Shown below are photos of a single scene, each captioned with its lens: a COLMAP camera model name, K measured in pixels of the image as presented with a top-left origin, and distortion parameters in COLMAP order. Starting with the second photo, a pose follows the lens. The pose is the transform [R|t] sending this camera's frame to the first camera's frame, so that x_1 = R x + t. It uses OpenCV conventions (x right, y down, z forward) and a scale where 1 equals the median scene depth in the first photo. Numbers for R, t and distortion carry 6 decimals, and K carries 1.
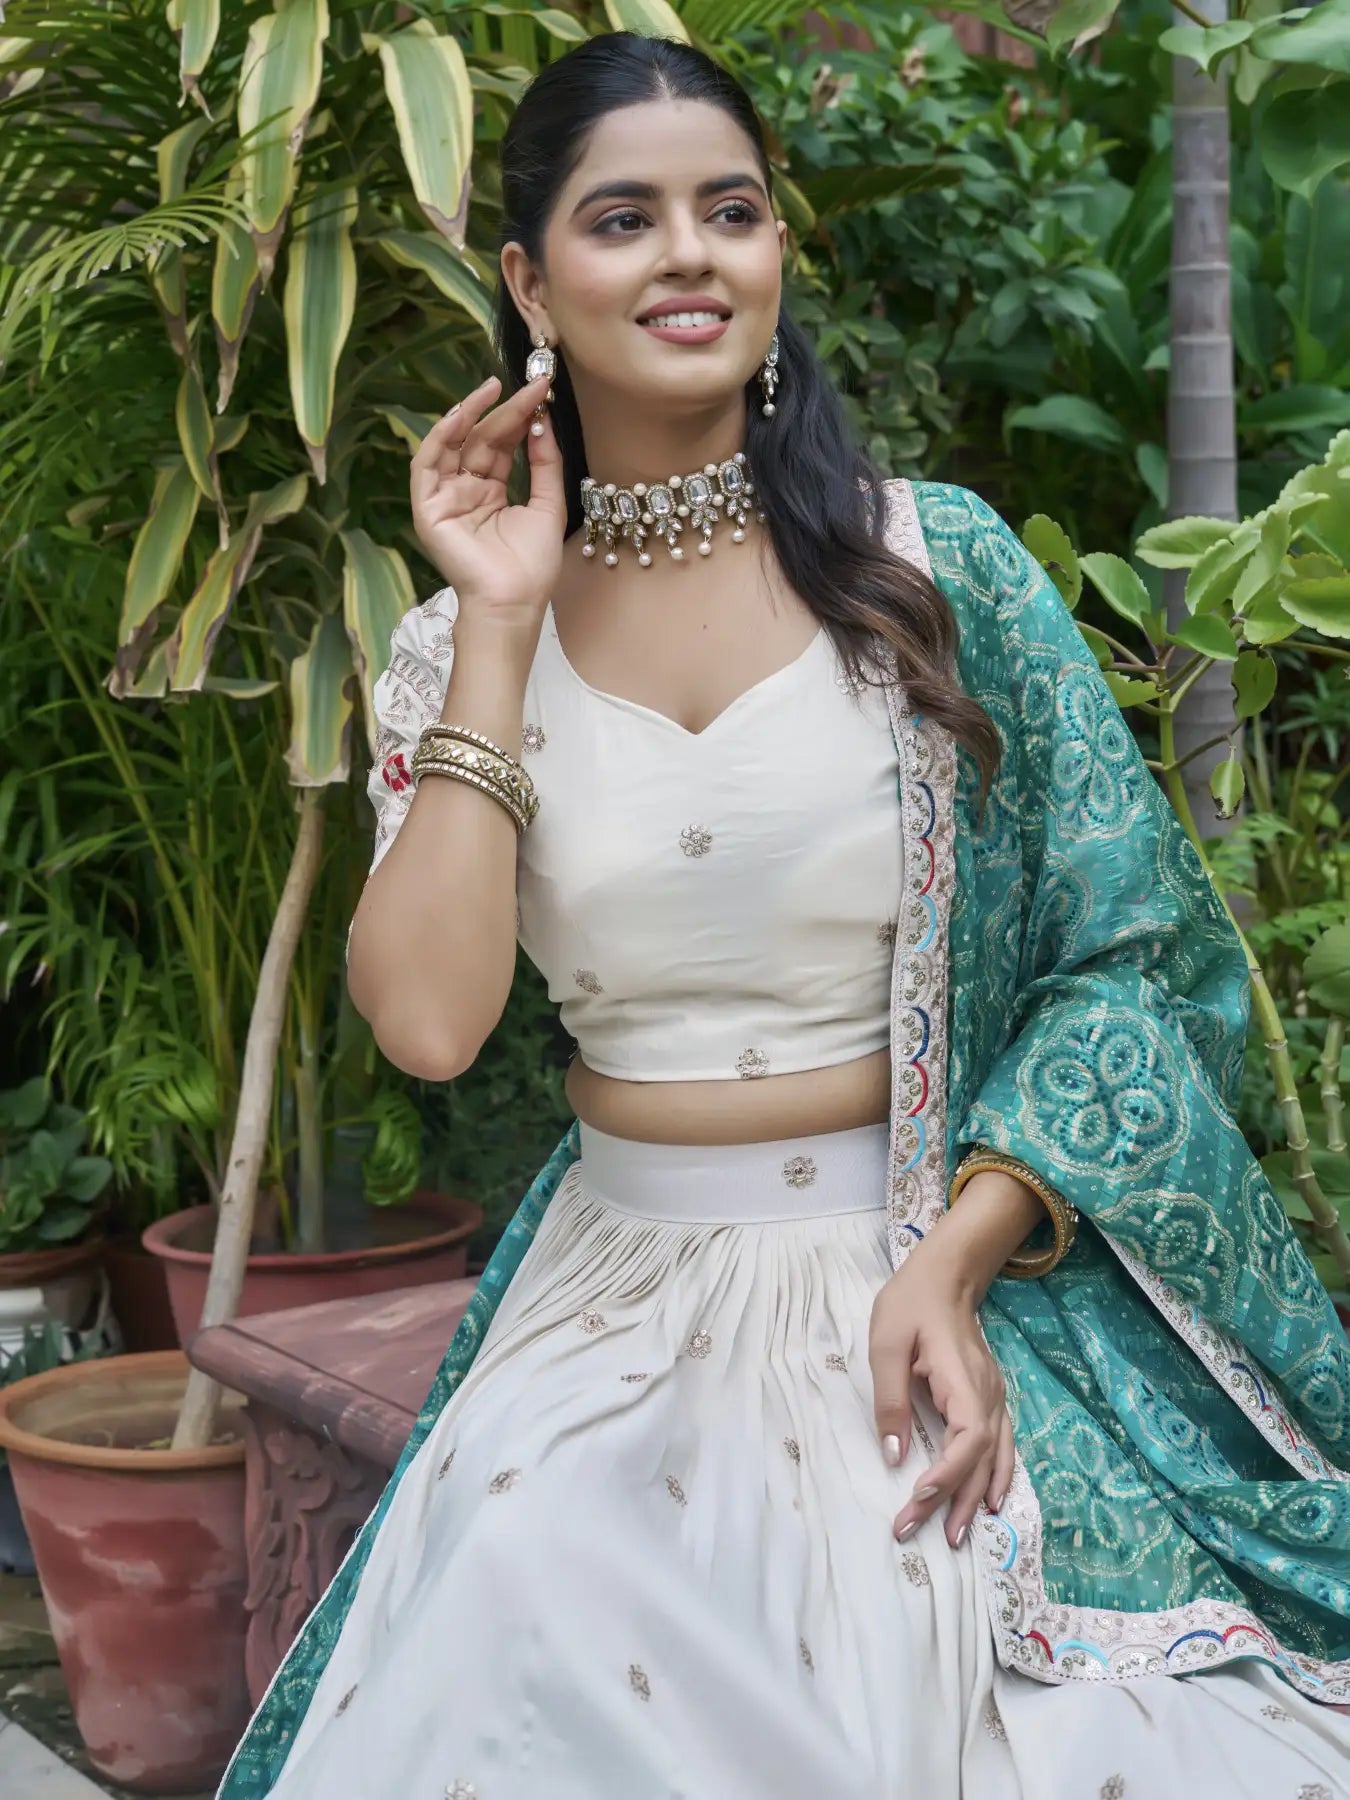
lens RADIAL K [[2932.9, 0, 636.8], [0, 2932.9, 832.6], [0, 0, 1]] dist [-0.046652, 0.000000]
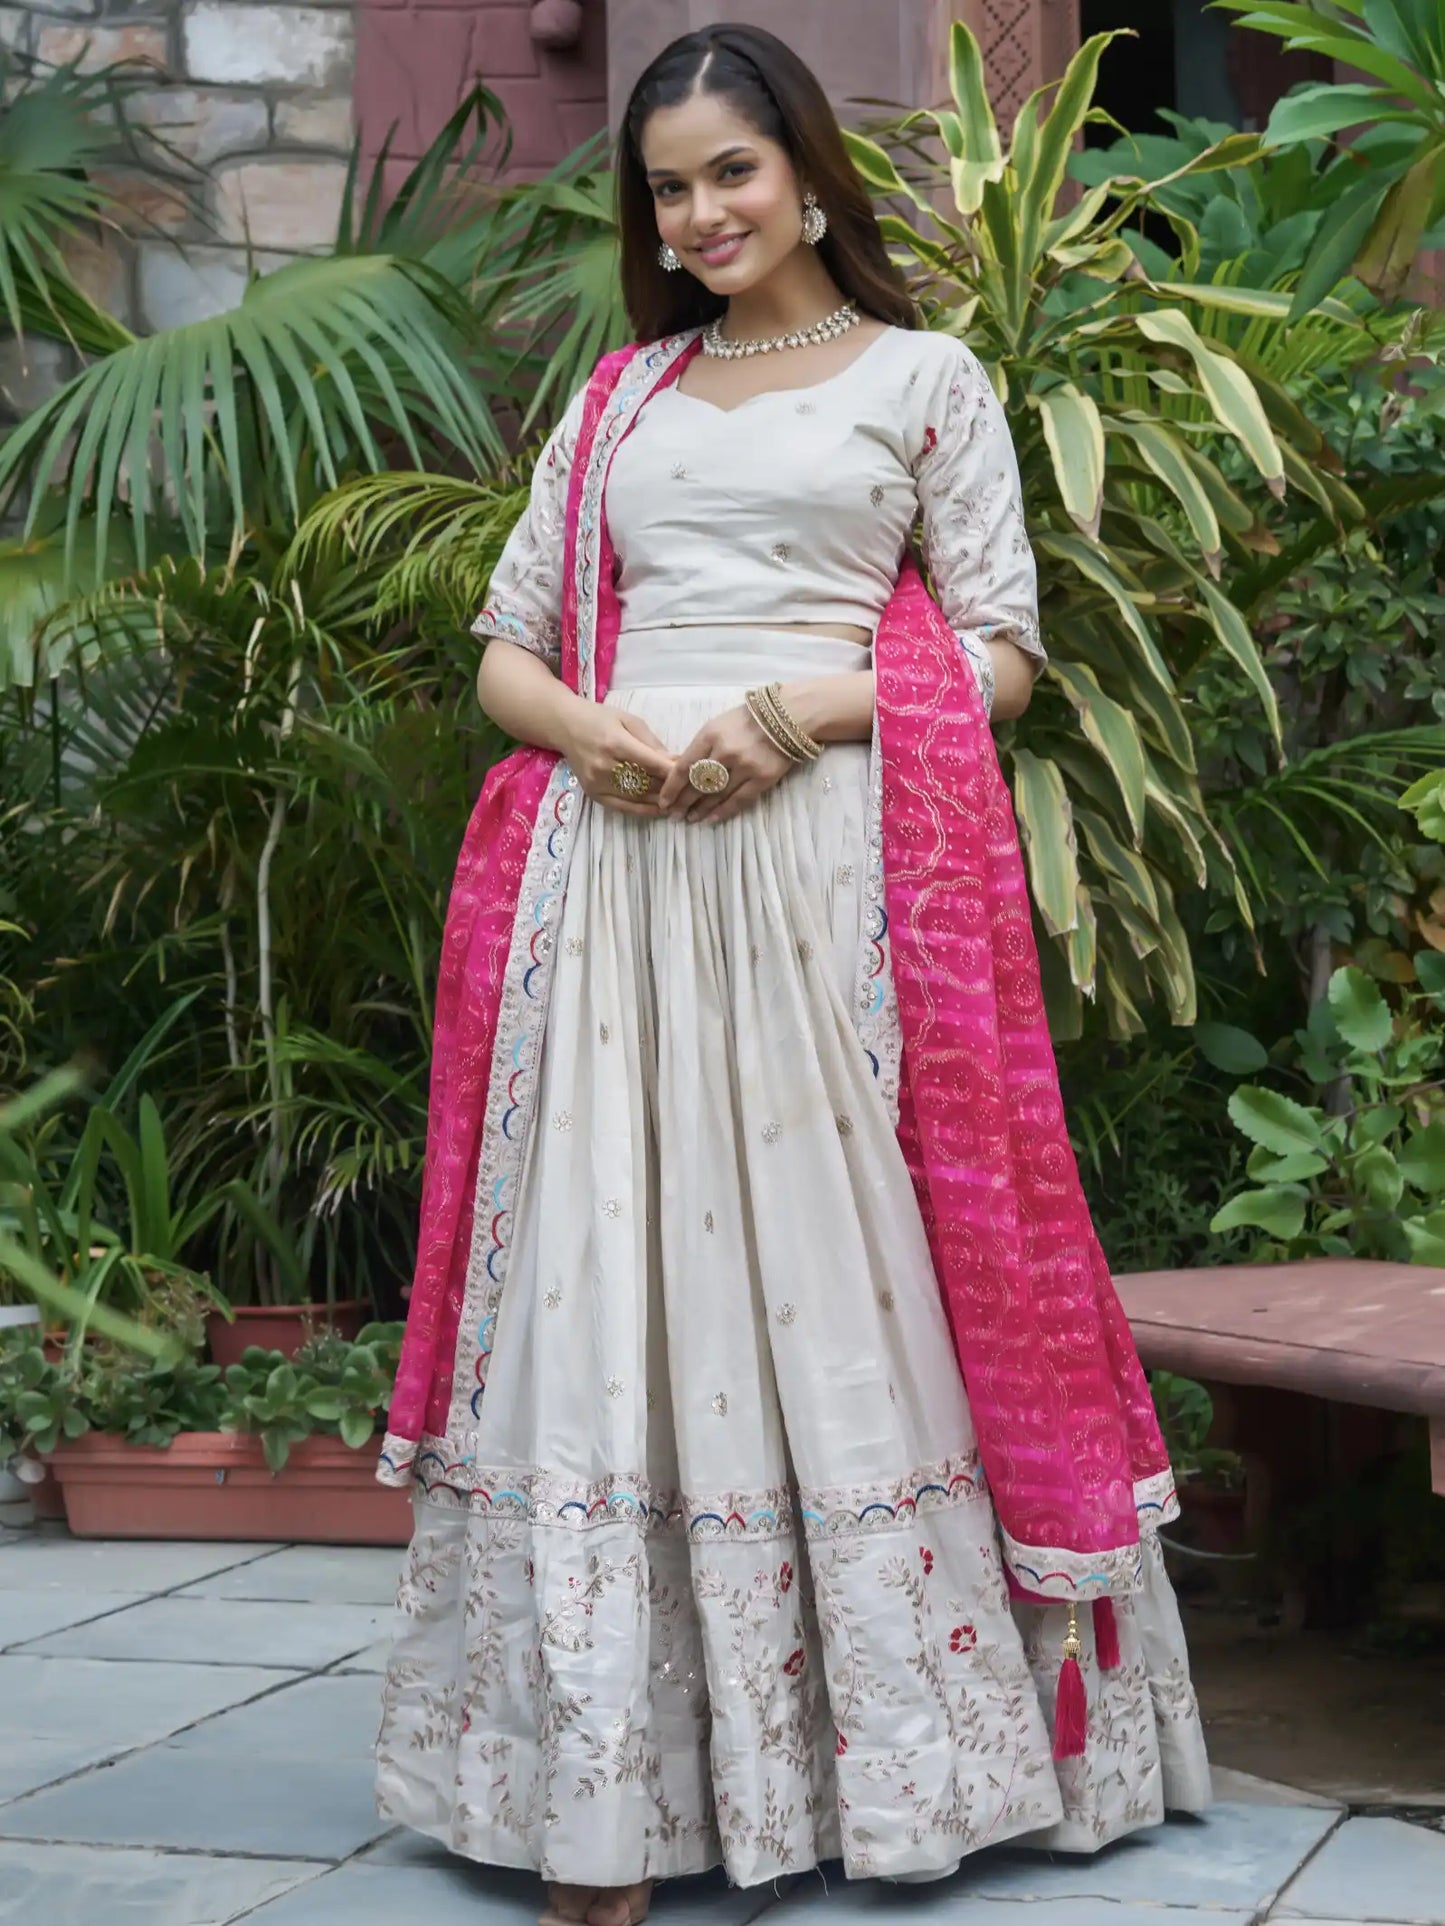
lens RADIAL K [[2952.9, 0, 774.6], [0, 2952.9, 929.5], [0, 0, 1]] dist [-0.053507, 0.000000]
pose [[0.986406, -0.005725, -0.164229, 0.011105], [-0.005918, 0.997507, -0.070318, 0.055334], [0.164222, 0.070334, 0.983913, -0.261740]]
